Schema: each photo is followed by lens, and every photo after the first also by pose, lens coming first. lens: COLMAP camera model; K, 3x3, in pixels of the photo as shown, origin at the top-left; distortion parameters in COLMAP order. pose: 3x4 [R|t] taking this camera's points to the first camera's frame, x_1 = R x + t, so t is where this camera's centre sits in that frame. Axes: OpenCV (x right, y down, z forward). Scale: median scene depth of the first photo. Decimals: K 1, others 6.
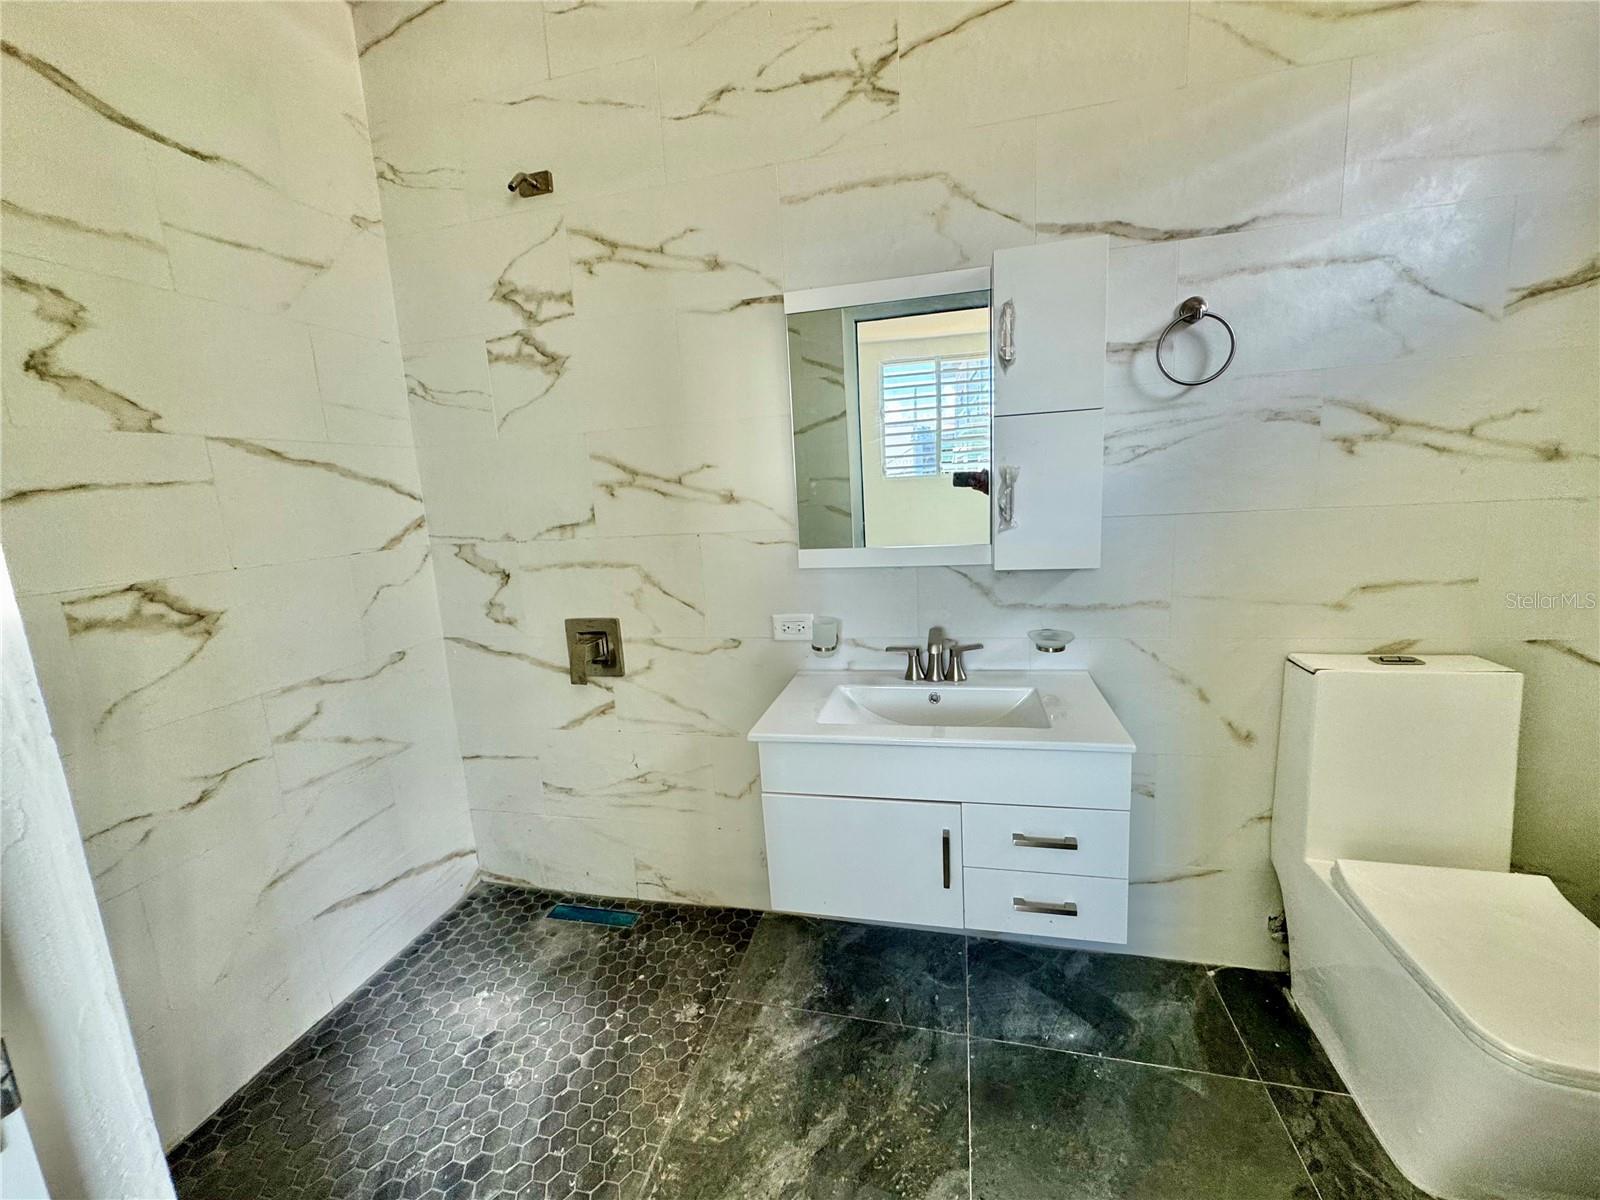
lens RADIAL K [[639.4, 0, 797.9], [0, 639.4, 597.0], [0, 0, 1]] dist [-0.002092, 0.000033]
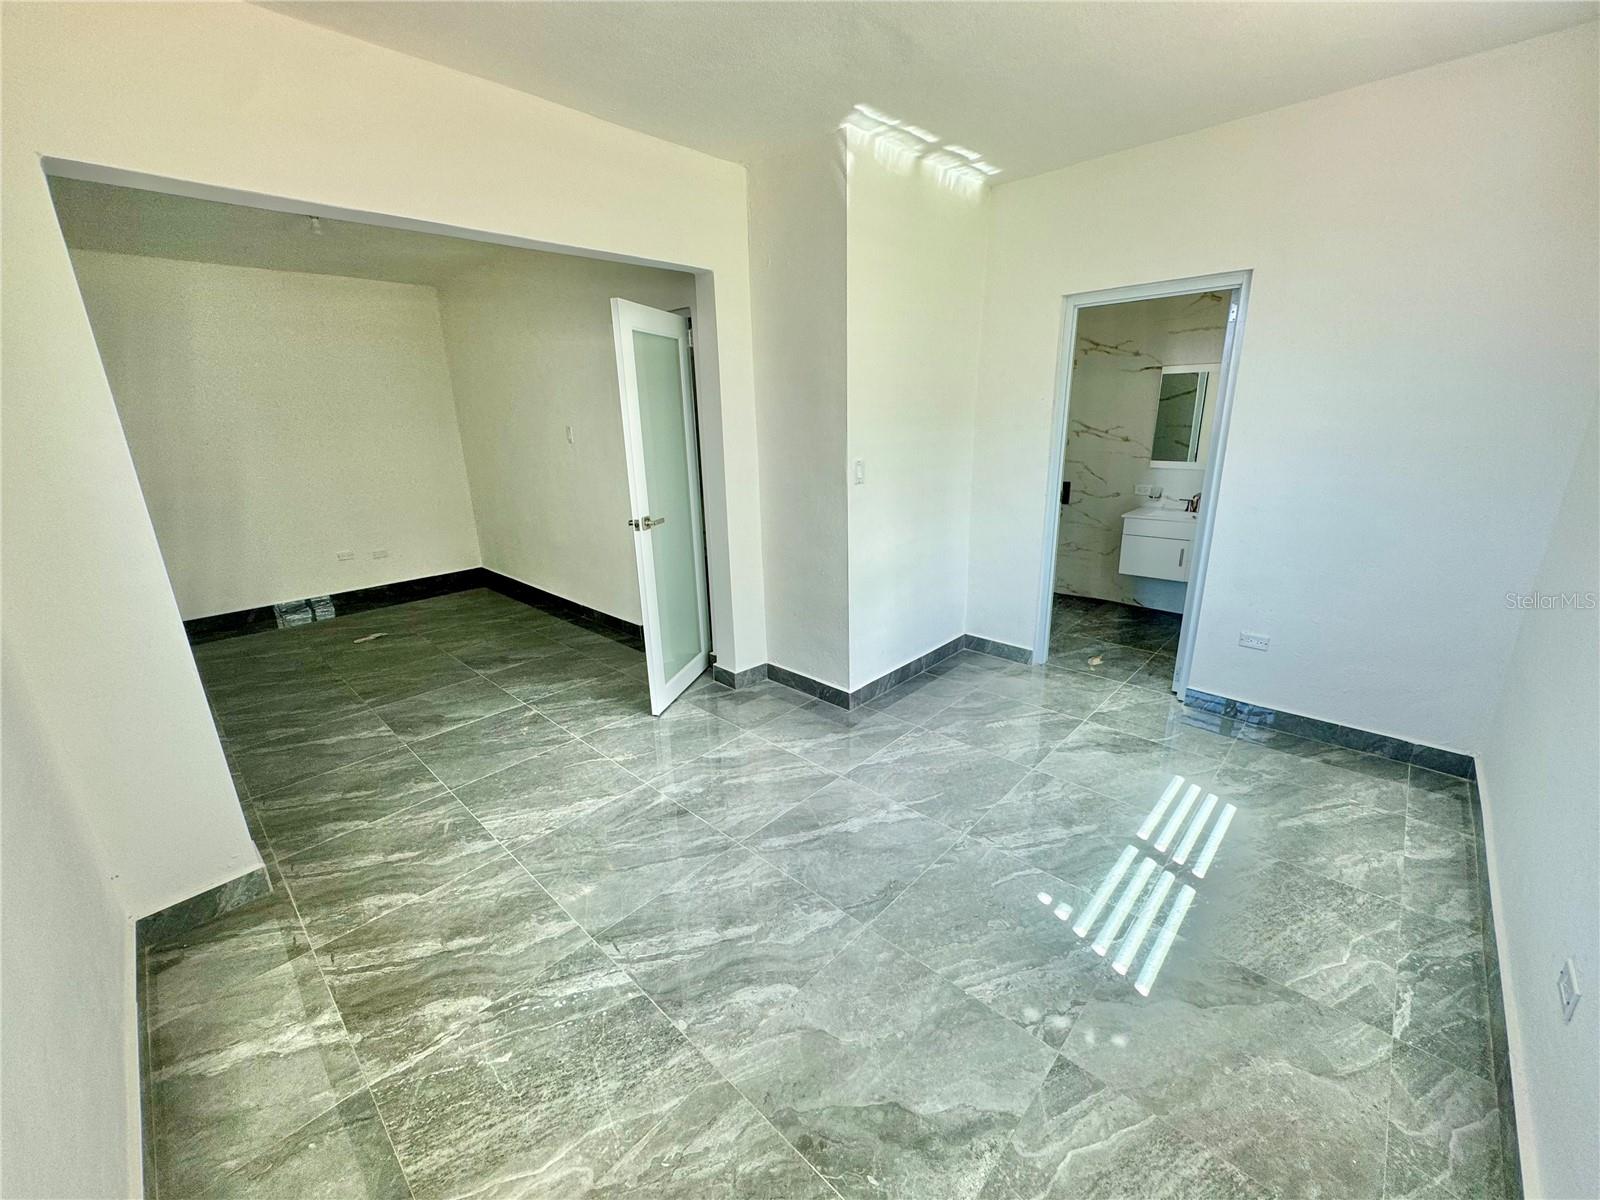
lens RADIAL K [[639.4, 0, 797.9], [0, 639.4, 597.0], [0, 0, 1]] dist [-0.002092, 0.000033]
pose [[0.868451, 0.172457, -0.464813, 0.067298], [-0.108838, 0.980997, 0.160622, 0.244652], [0.483681, -0.088903, 0.870718, -2.355369]]
